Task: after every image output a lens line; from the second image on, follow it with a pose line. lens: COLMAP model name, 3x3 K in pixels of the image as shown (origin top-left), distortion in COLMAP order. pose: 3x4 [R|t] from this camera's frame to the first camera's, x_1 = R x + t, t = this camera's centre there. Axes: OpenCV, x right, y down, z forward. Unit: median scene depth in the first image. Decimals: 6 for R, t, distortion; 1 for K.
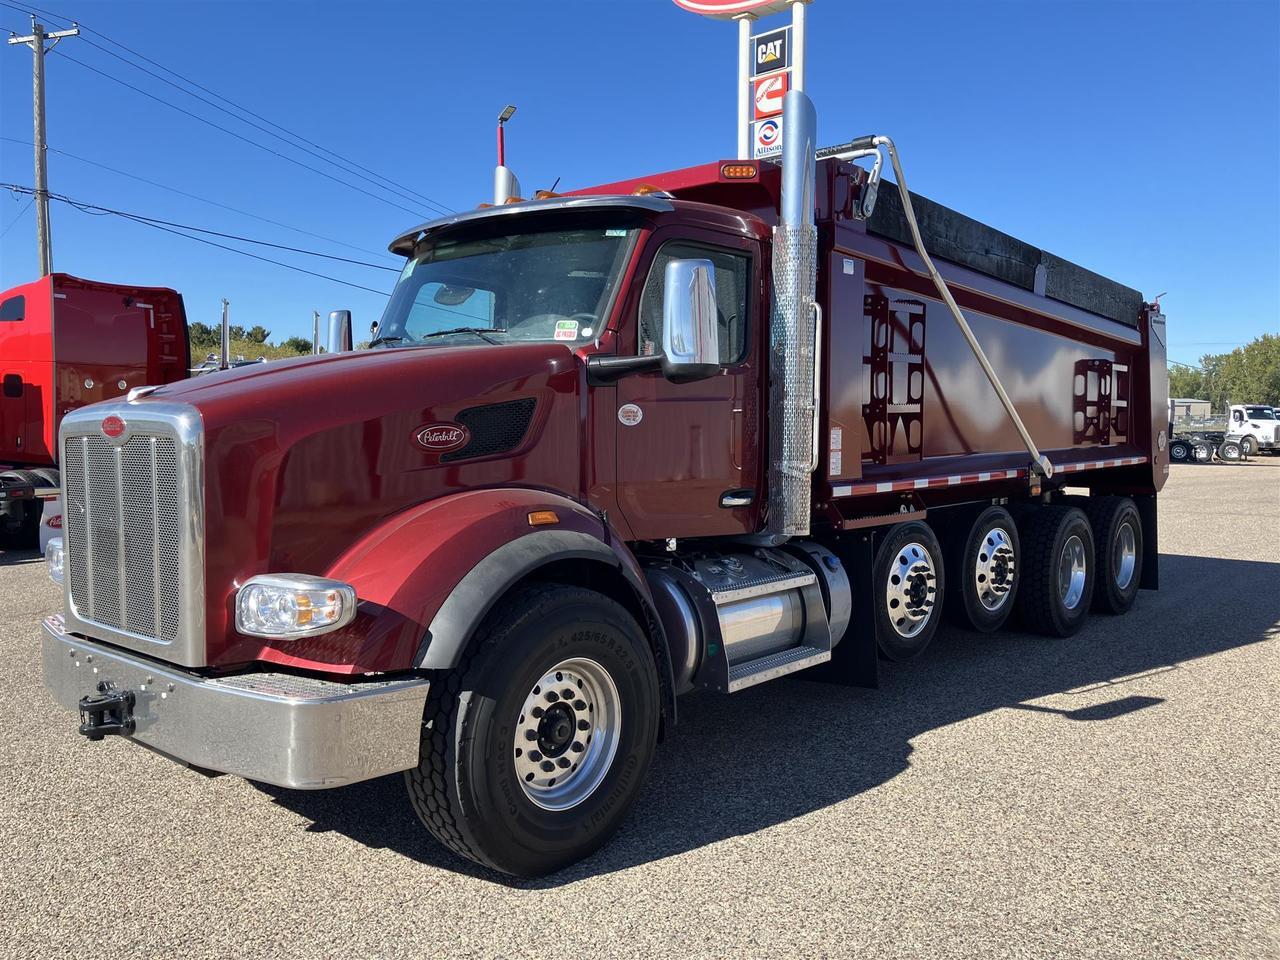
lens RADIAL K [[1049.1, 0, 614.3], [0, 1049.1, 479.3], [0, 0, 1]] dist [0.015968, 0.001376]
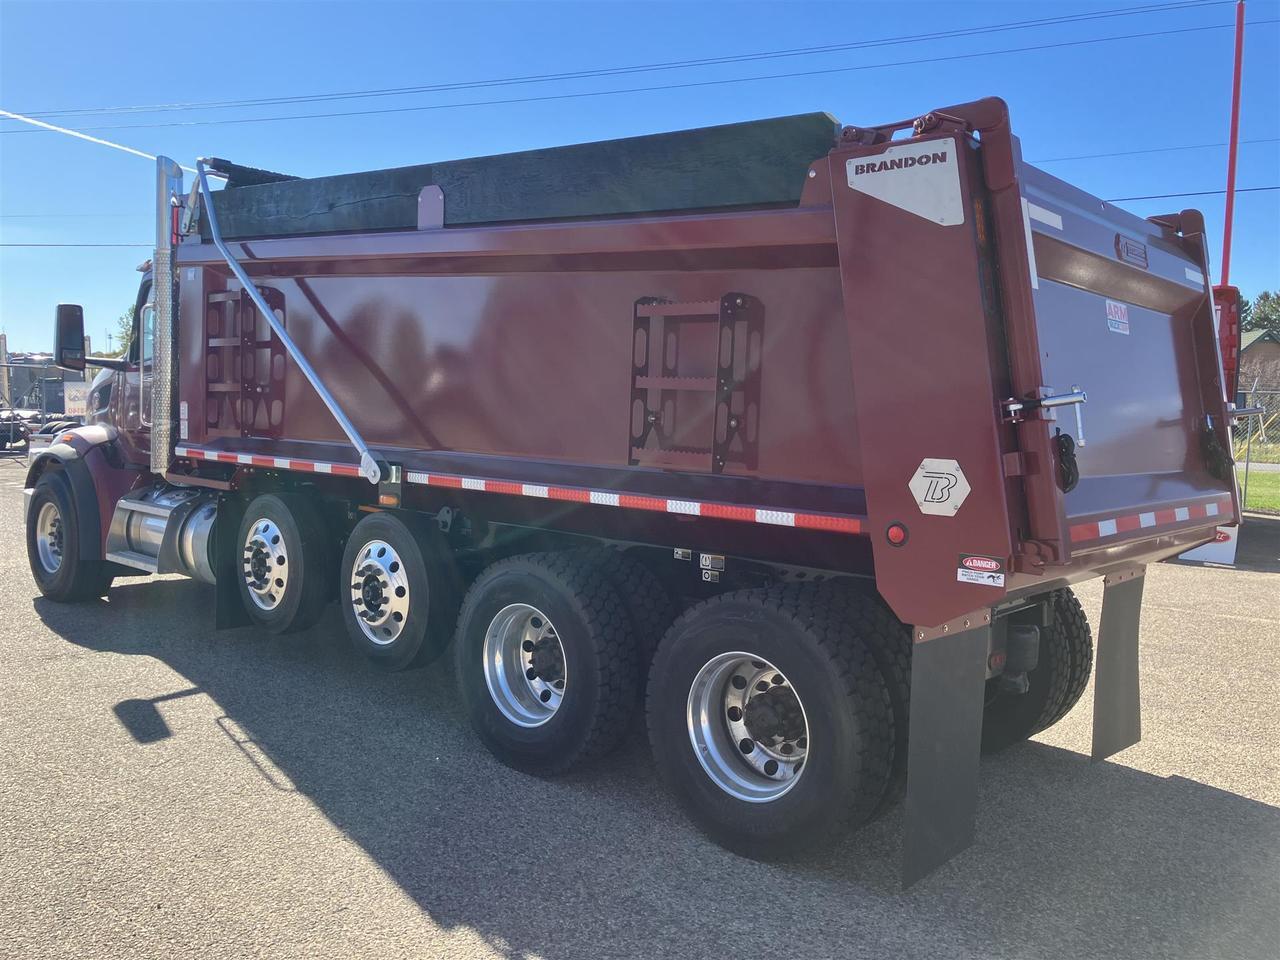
lens RADIAL K [[1049.1, 0, 614.3], [0, 1049.1, 479.3], [0, 0, 1]] dist [0.015968, 0.001376]
pose [[-0.014216, 0.062017, -0.997974, 1.310077], [-0.098950, 0.993088, 0.063123, -0.077380], [0.994991, 0.099647, -0.007981, 1.350062]]
